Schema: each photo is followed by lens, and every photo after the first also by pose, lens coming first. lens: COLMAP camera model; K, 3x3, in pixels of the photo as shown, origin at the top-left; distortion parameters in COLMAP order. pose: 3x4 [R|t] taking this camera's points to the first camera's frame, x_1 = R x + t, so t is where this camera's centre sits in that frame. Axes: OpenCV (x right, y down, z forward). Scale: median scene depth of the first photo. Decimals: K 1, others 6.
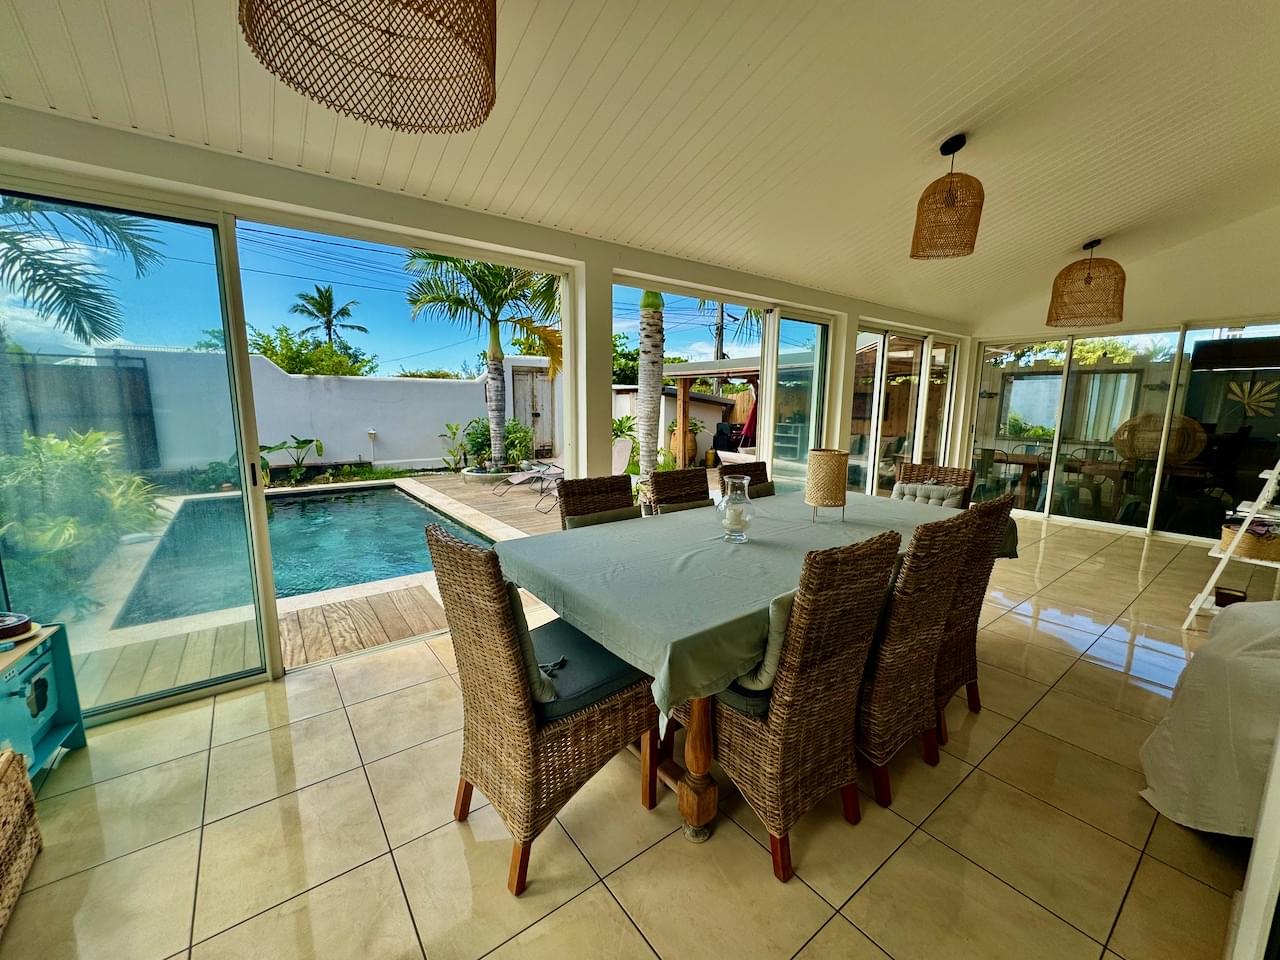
lens RADIAL K [[512.9, 0, 640.0], [0, 512.9, 480.0], [0, 0, 1]] dist [-0.000432, -0.000405]
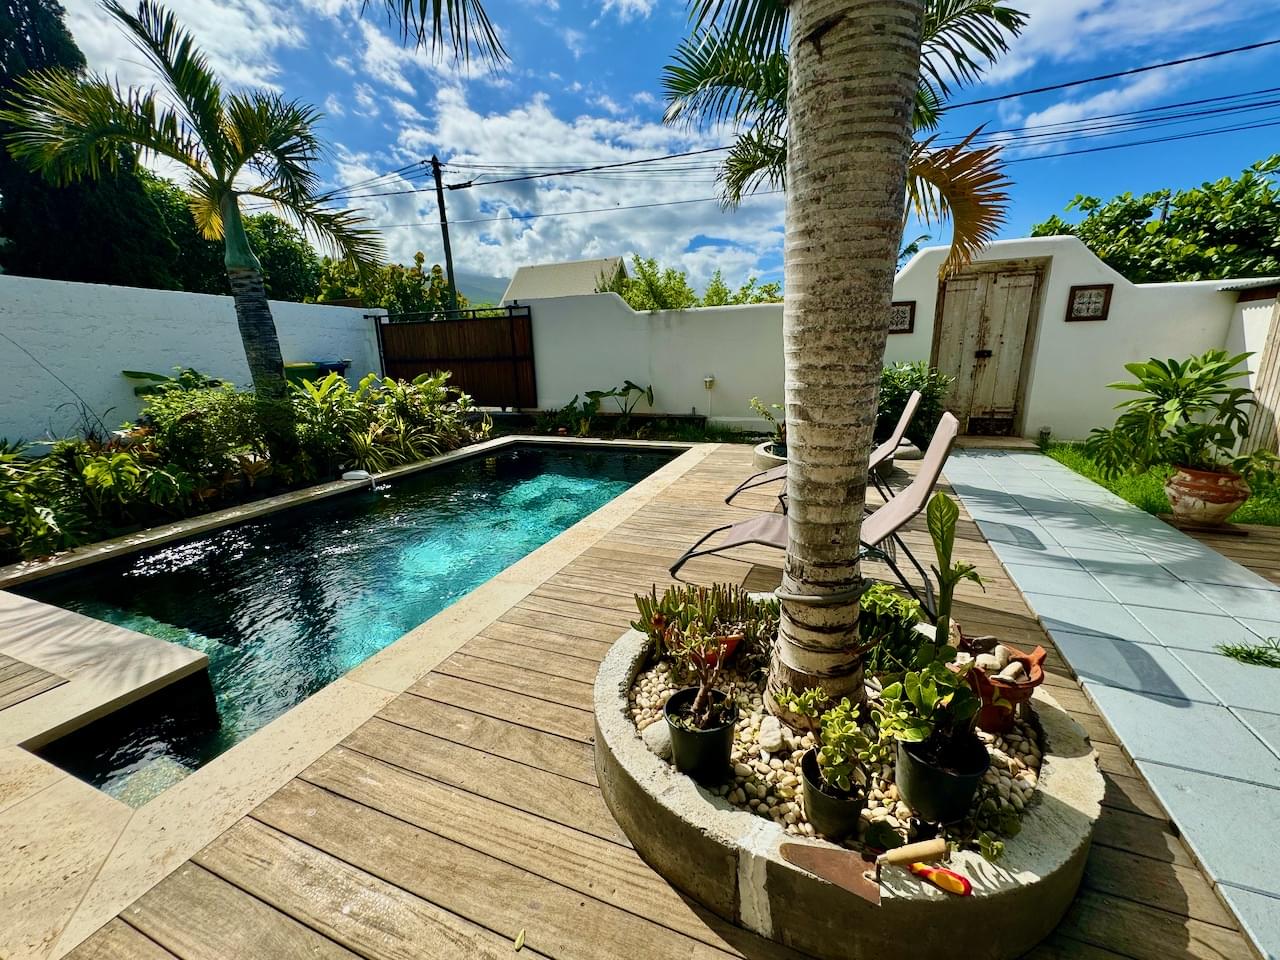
lens RADIAL K [[512.9, 0, 640.0], [0, 512.9, 480.0], [0, 0, 1]] dist [-0.000432, -0.000405]
pose [[0.515146, 0.188065, -0.836215, 0.116014], [-0.099791, 0.982156, 0.159412, -0.059172], [0.851273, 0.001326, 0.524721, 0.521015]]
